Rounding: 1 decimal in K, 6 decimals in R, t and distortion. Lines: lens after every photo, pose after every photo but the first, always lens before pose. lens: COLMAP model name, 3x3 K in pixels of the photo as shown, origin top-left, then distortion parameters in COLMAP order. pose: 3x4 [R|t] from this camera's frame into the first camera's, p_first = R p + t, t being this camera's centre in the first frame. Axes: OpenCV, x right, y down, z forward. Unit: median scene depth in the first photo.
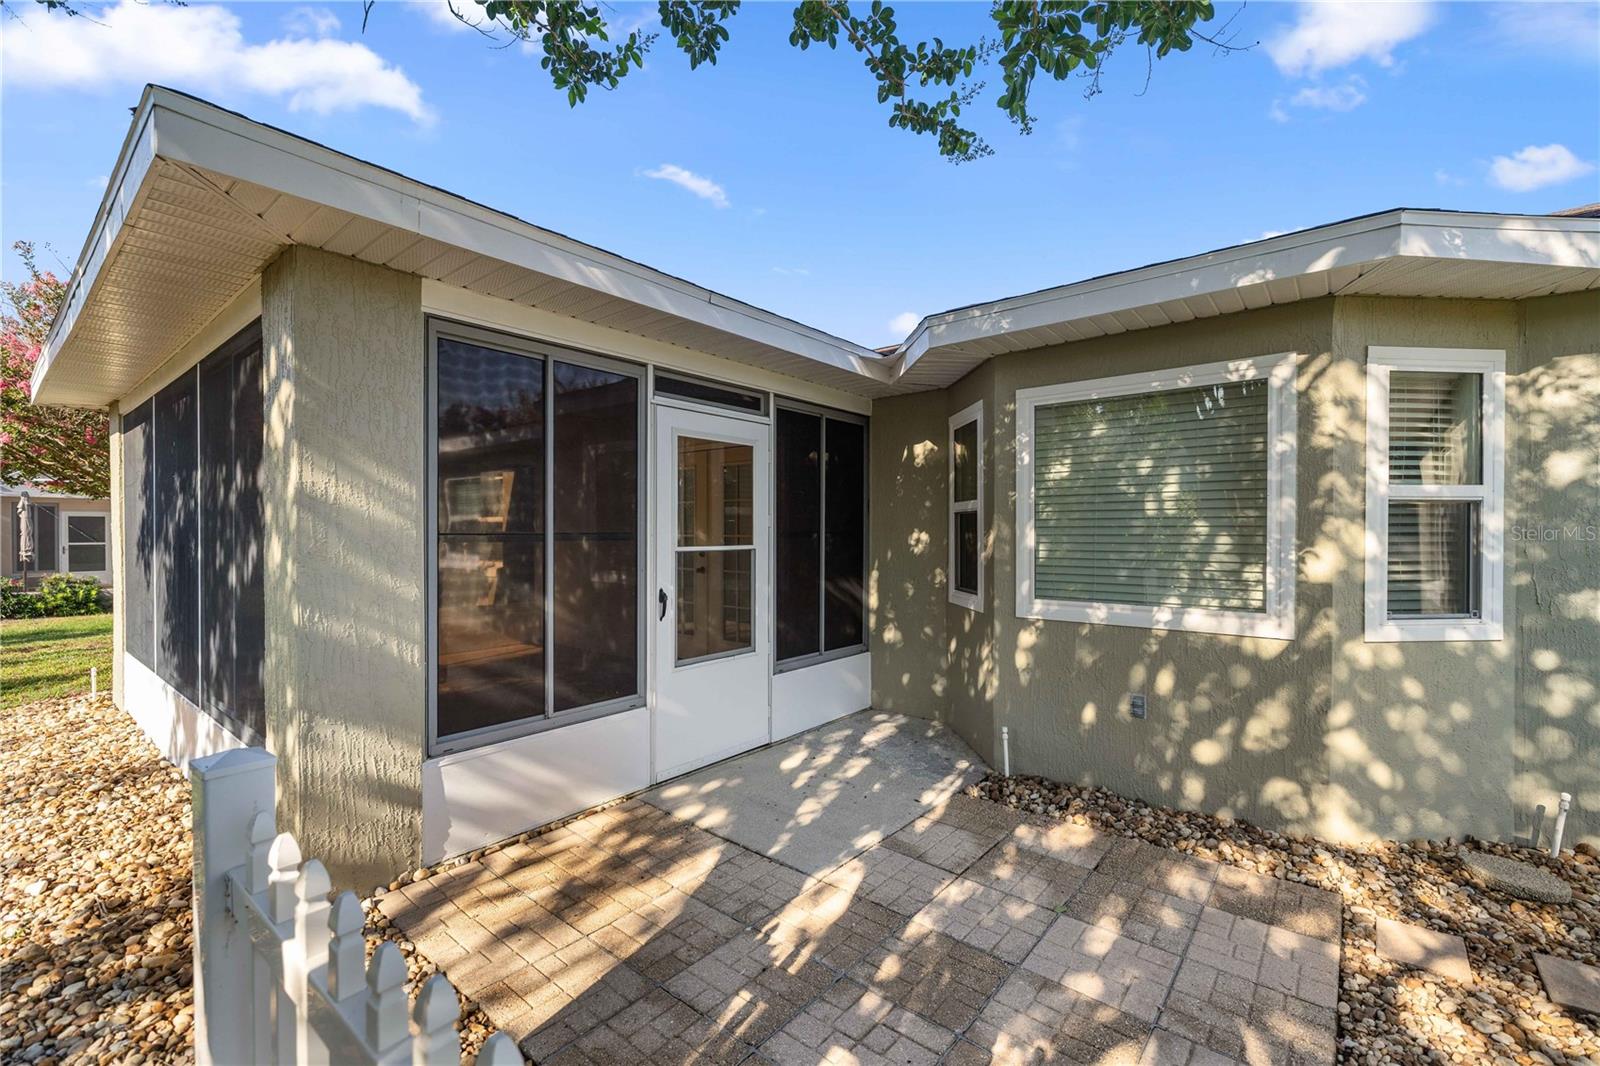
lens RADIAL K [[674.6, 0, 799.1], [0, 674.6, 534.3], [0, 0, 1]] dist [0.004589, -0.001245]
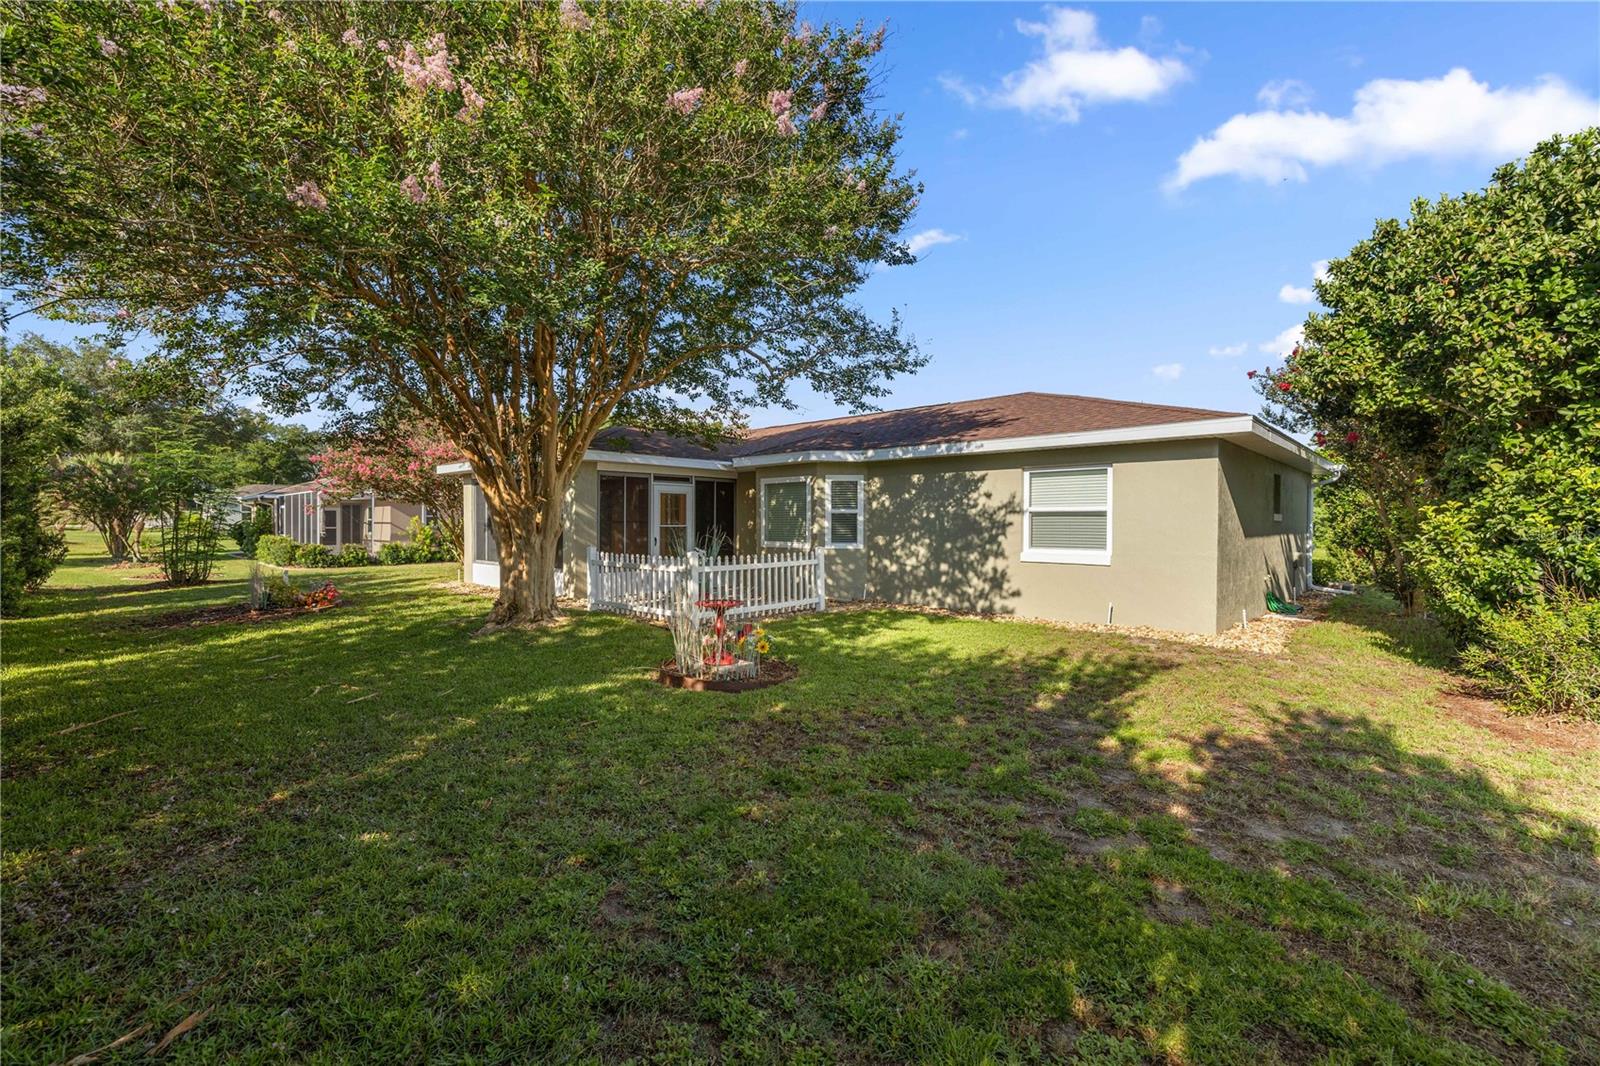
lens RADIAL K [[674.6, 0, 801.2], [0, 674.6, 528.0], [0, 0, 1]] dist [0.004589, -0.001245]
pose [[0.997696, 0.003087, -0.067775, 0.951443], [-0.002785, 0.999986, 0.004557, 0.020180], [0.067788, -0.004358, 0.997690, -2.952012]]
